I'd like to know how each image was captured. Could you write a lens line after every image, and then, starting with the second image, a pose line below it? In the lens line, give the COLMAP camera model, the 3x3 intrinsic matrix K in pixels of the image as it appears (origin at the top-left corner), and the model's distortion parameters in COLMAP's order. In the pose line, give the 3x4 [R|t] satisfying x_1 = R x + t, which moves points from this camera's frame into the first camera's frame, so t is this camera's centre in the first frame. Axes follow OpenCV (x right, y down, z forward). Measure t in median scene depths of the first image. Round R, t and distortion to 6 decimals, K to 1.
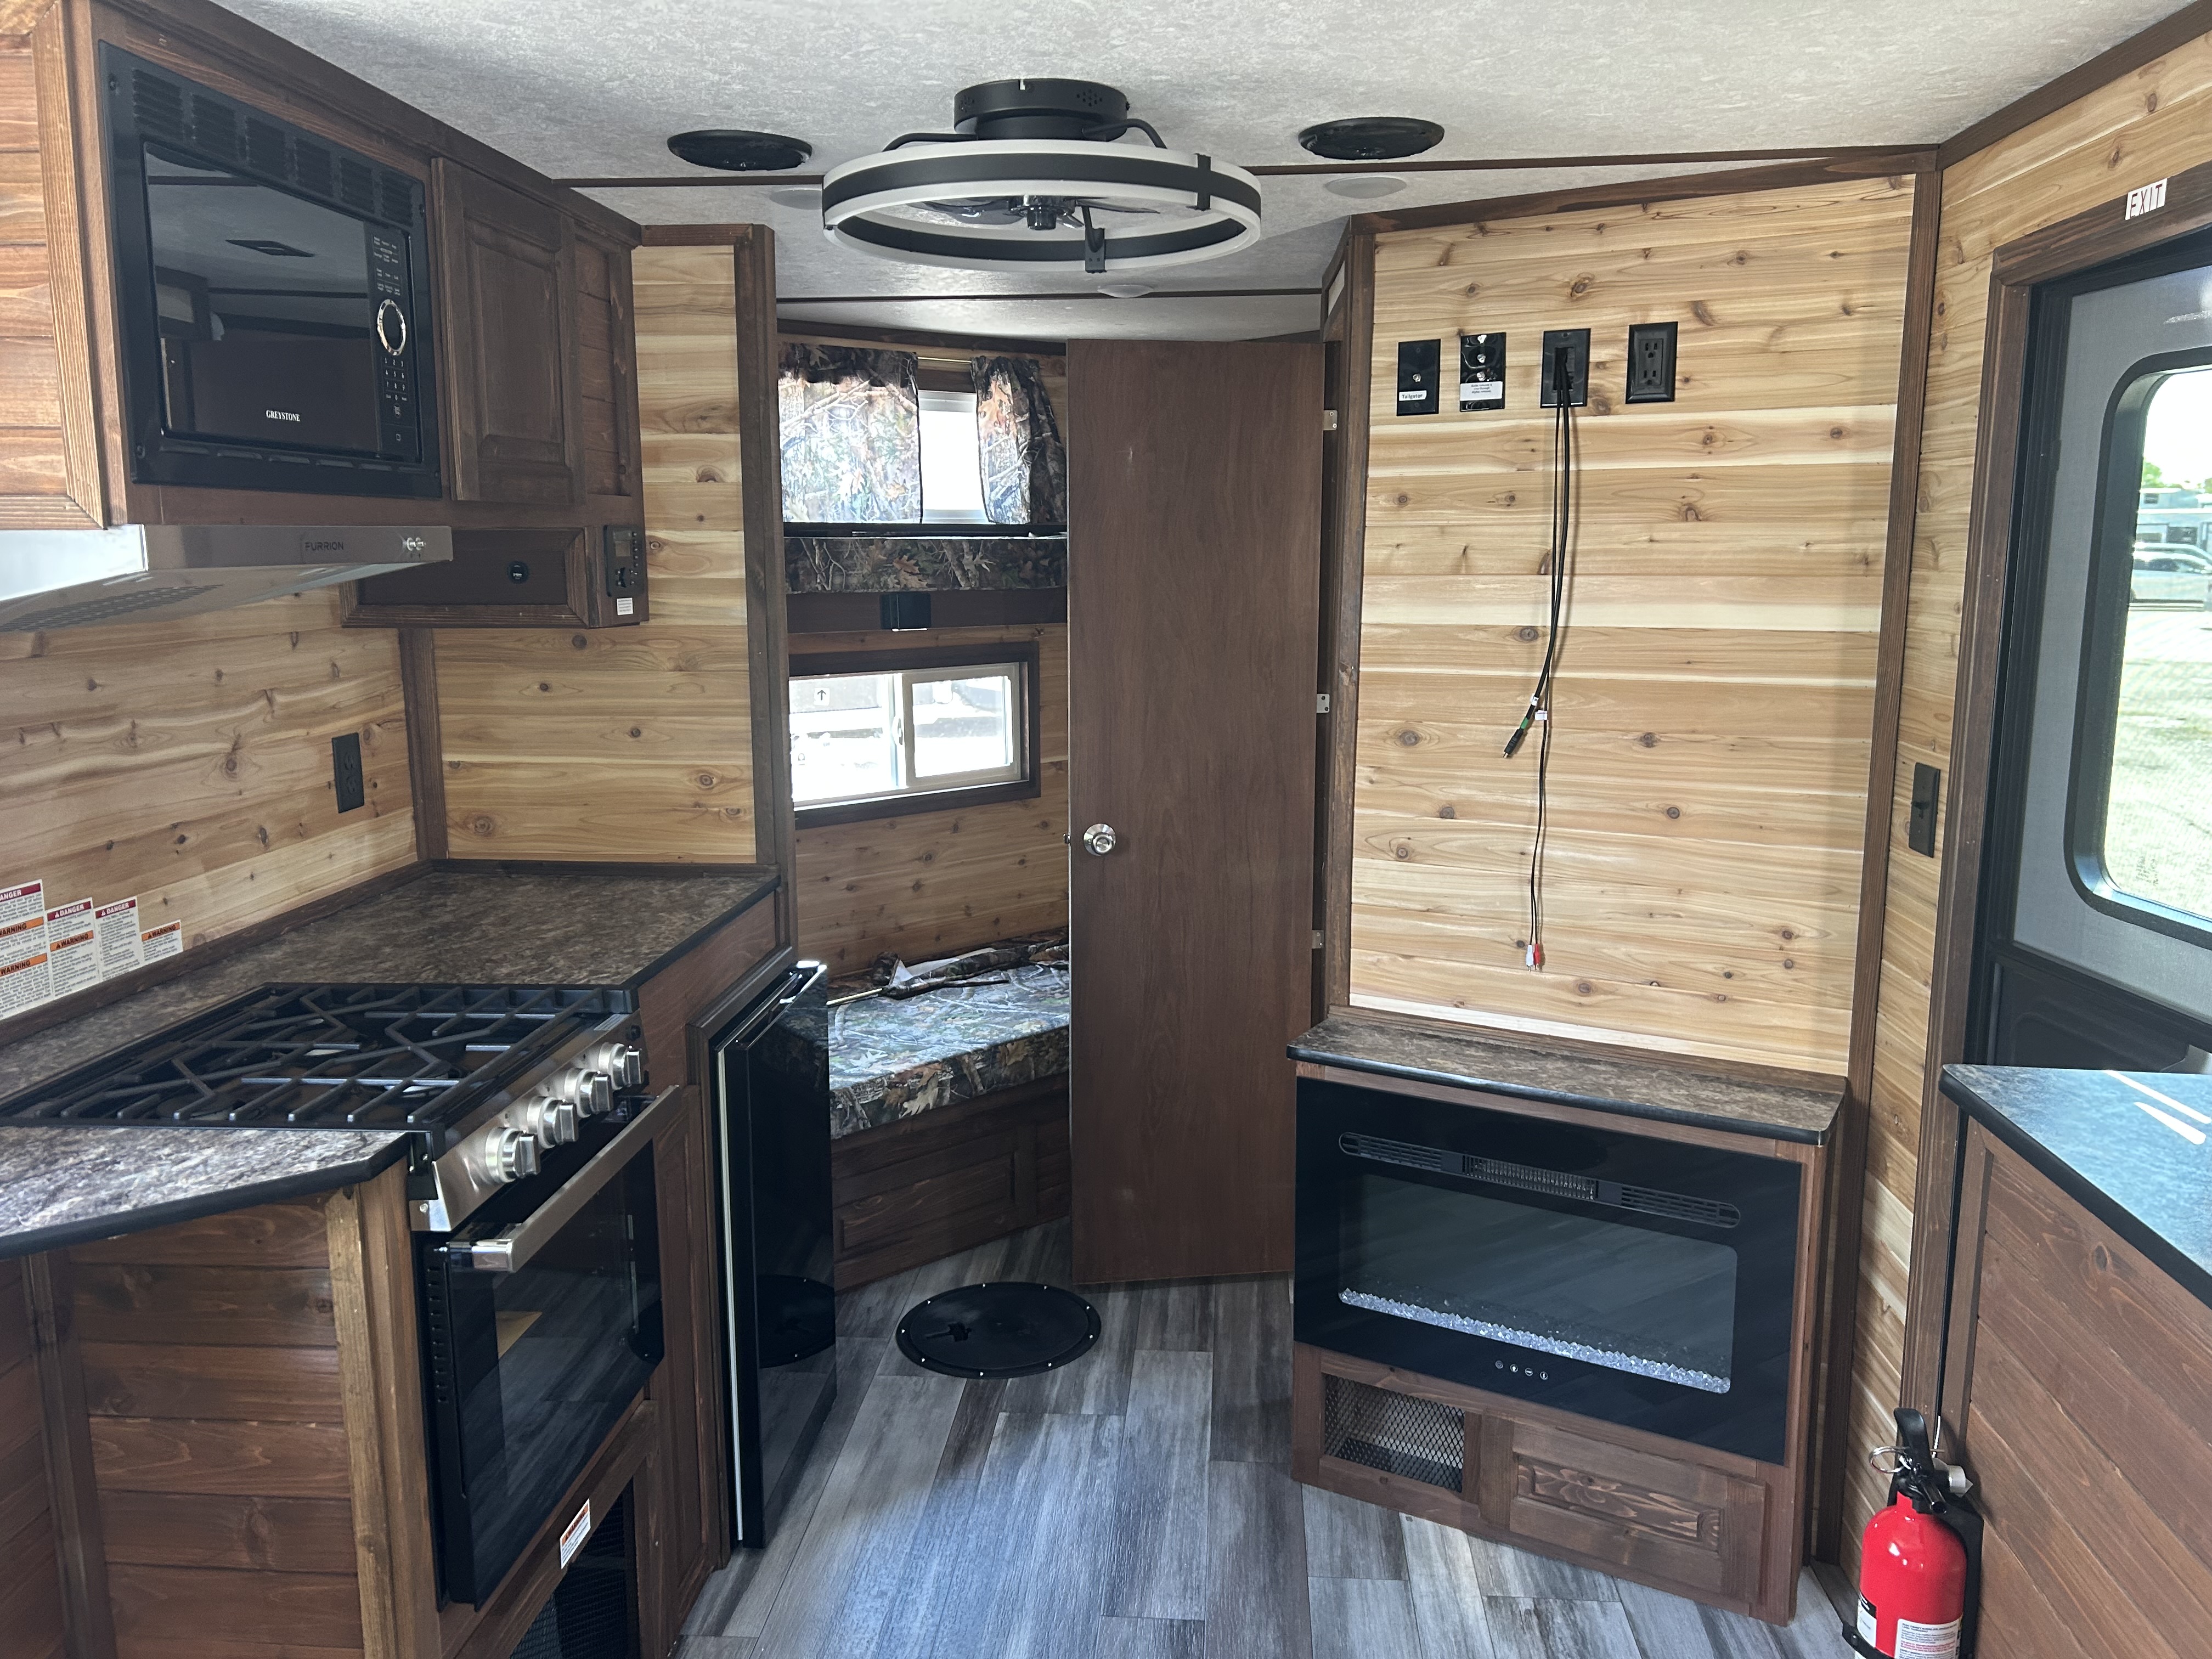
lens RADIAL K [[1699.0, 0, 1115.1], [0, 1699.0, 834.8], [0, 0, 1]] dist [0.053131, -0.071396]
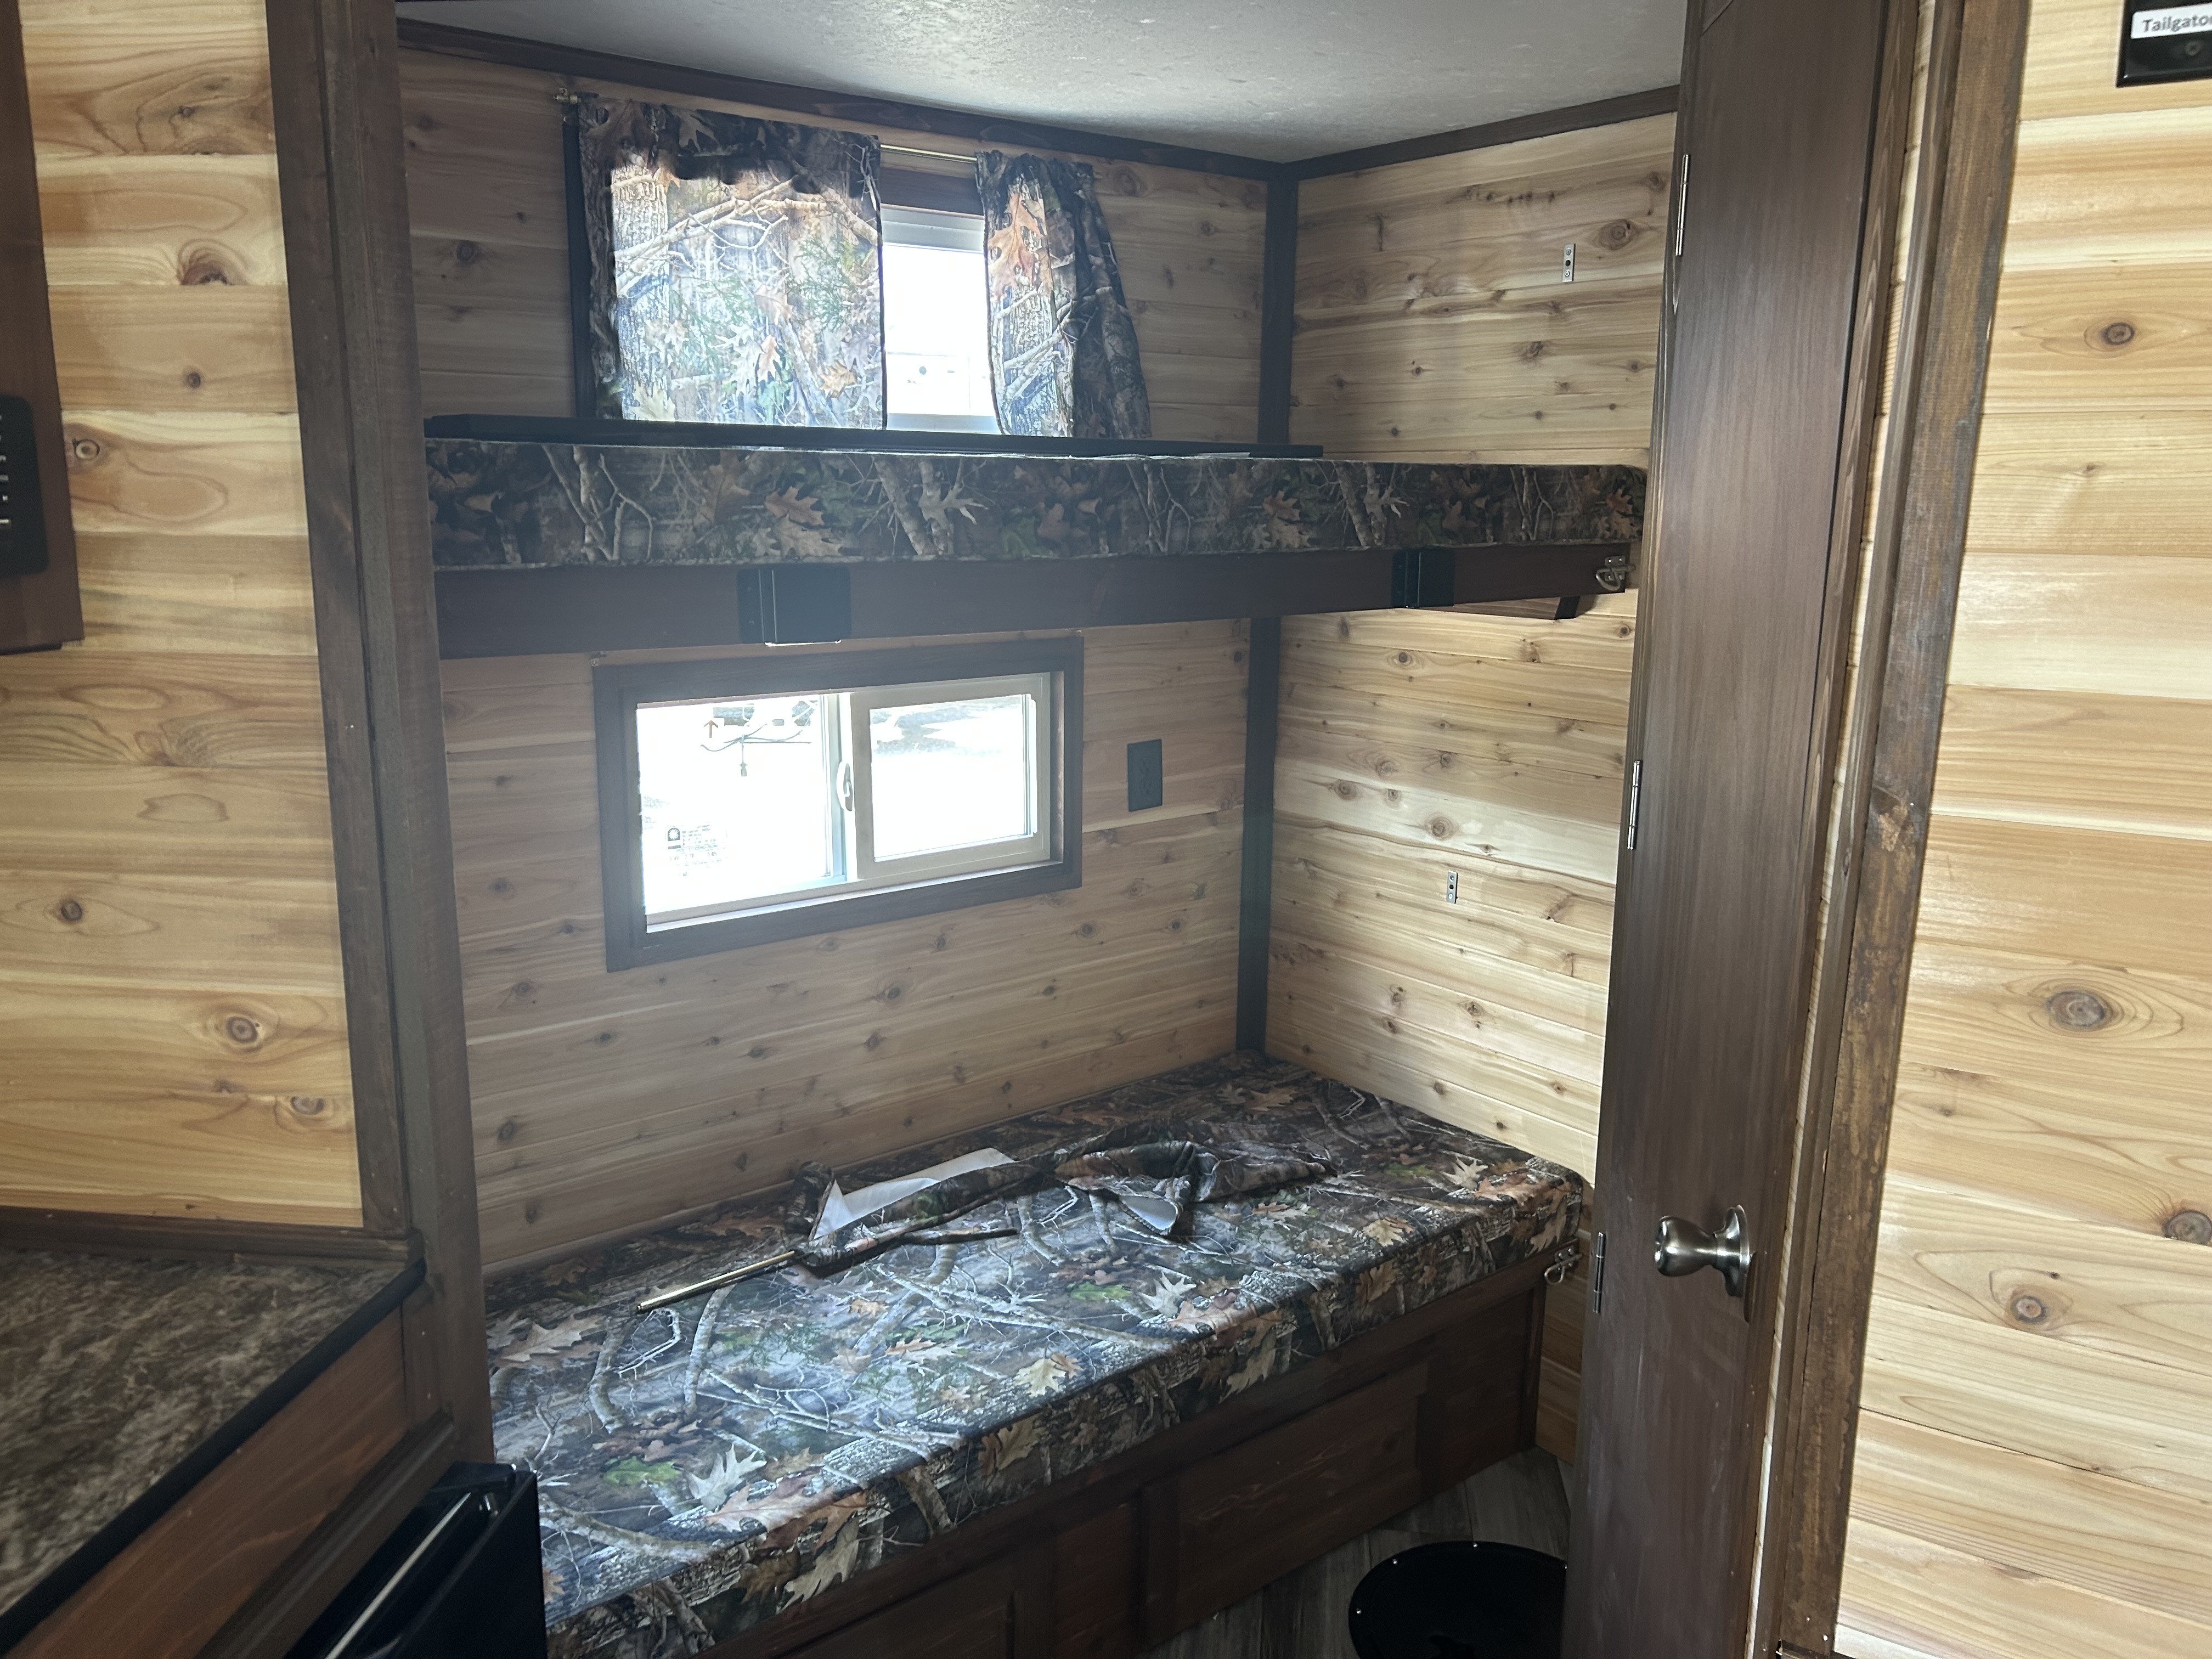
lens RADIAL K [[1669.7, 0, 1092.4], [0, 1669.7, 829.2], [0, 0, 1]] dist [0.039076, -0.060003]
pose [[0.998652, 0.022140, -0.046939, -0.013527], [-0.020704, 0.999310, 0.030845, -0.071329], [0.047590, -0.029831, 0.998421, 0.449171]]
